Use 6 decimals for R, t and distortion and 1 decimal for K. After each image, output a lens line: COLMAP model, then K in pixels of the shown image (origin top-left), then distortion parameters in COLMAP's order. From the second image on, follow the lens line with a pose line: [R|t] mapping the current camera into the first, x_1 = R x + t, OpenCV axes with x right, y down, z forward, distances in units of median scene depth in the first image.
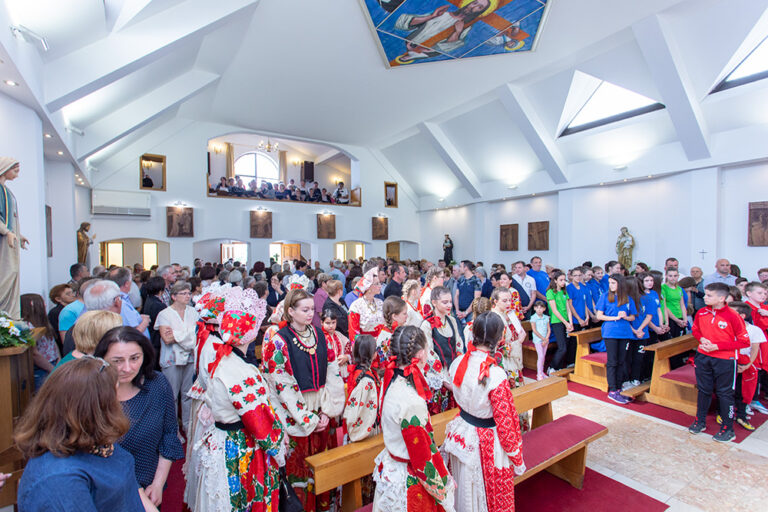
lens RADIAL K [[373.7, 0, 384.0], [0, 373.7, 256.0], [0, 0, 1]] dist [0.002725, 0.000535]
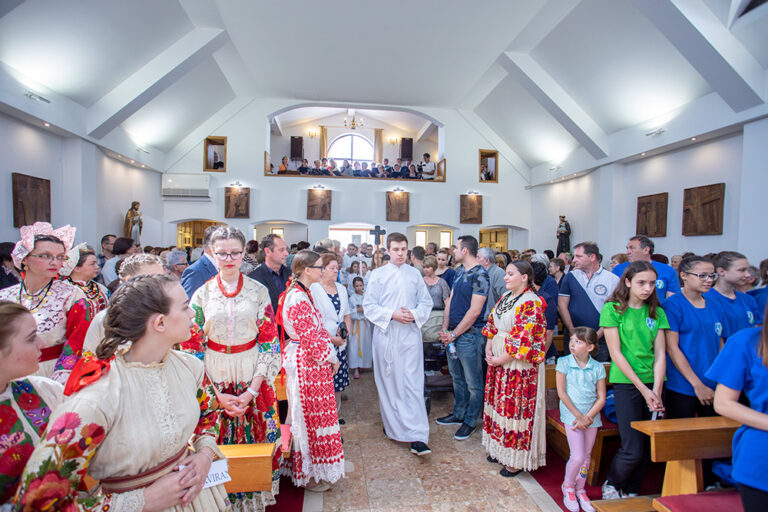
lens RADIAL K [[367.3, 0, 396.3], [0, 367.3, 253.2], [0, 0, 1]] dist [-0.001003, 0.000807]
pose [[0.910628, 0.027159, -0.412334, 0.208754], [-0.024379, 0.999631, 0.012000, 0.017400], [0.412507, -0.000875, 0.910954, 0.272256]]
